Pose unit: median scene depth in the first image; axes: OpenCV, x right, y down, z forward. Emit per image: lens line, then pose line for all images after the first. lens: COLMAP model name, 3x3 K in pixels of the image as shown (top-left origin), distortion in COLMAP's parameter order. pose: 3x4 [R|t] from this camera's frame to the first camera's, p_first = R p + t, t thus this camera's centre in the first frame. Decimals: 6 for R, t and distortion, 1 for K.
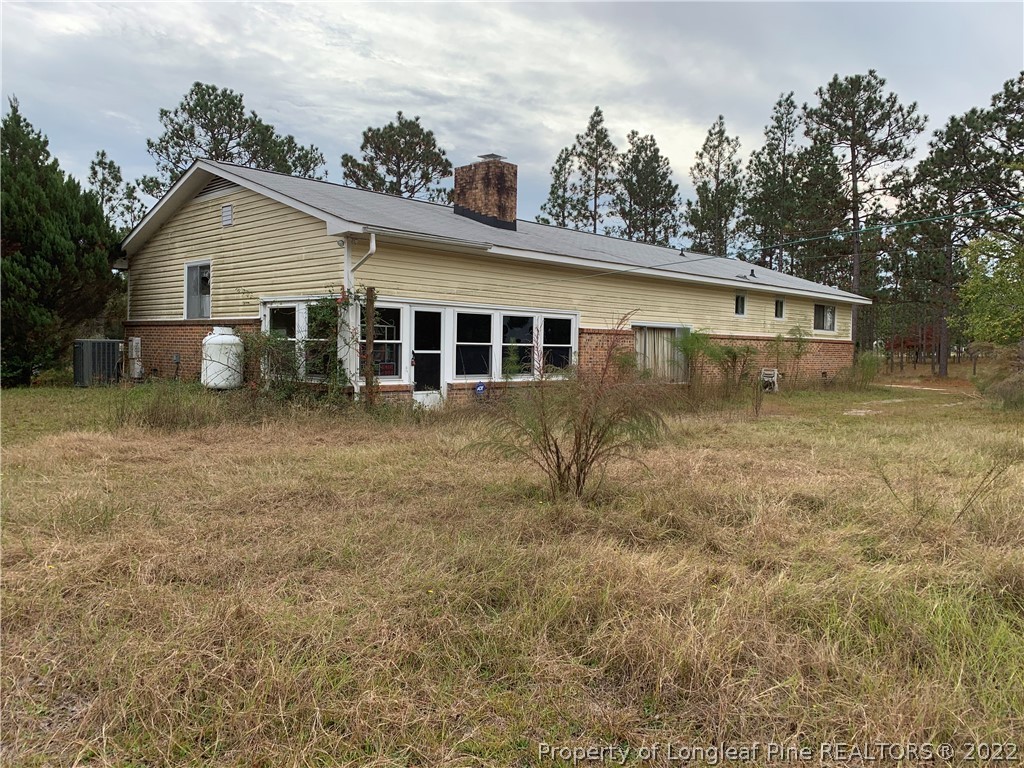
lens RADIAL K [[783.2, 0, 510.5], [0, 783.2, 368.8], [0, 0, 1]] dist [0.062096, -0.070182]
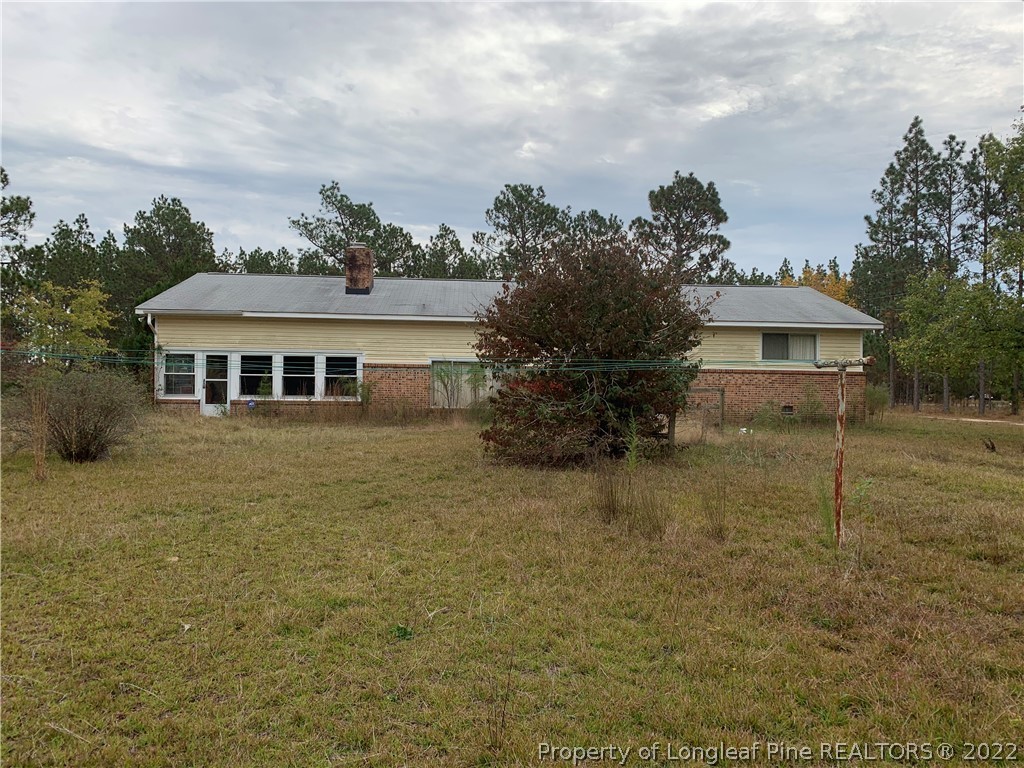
lens RADIAL K [[783.2, 0, 510.5], [0, 783.2, 368.8], [0, 0, 1]] dist [0.062096, -0.070182]
pose [[0.747847, -0.022210, -0.663500, 1.241742], [-0.018579, 0.998349, -0.054360, 0.028250], [0.663612, 0.052980, 0.746199, 0.162931]]
